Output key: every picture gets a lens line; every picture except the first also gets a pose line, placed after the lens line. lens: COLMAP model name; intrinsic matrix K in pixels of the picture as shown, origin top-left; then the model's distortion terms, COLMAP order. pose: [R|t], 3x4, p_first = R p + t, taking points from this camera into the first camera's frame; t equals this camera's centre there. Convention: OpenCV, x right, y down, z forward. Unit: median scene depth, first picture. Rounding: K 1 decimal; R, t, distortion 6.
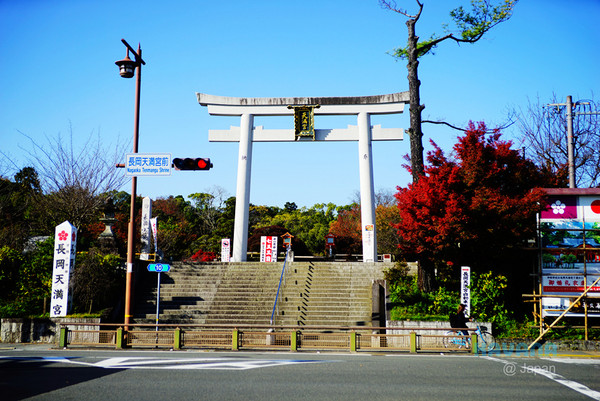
lens RADIAL K [[785.2, 0, 300.0], [0, 785.2, 200.5], [0, 0, 1]] dist [0.042625, 0.077357]
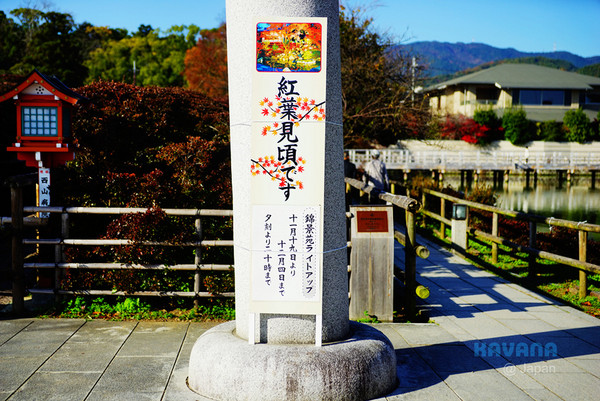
lens RADIAL K [[785.2, 0, 300.0], [0, 785.2, 200.5], [0, 0, 1]] dist [0.042625, 0.077357]
pose [[0.986750, -0.011027, 0.161871, 0.015871], [-0.023494, 0.977462, 0.209801, 0.007320], [-0.160536, -0.210824, 0.964252, 0.198132]]
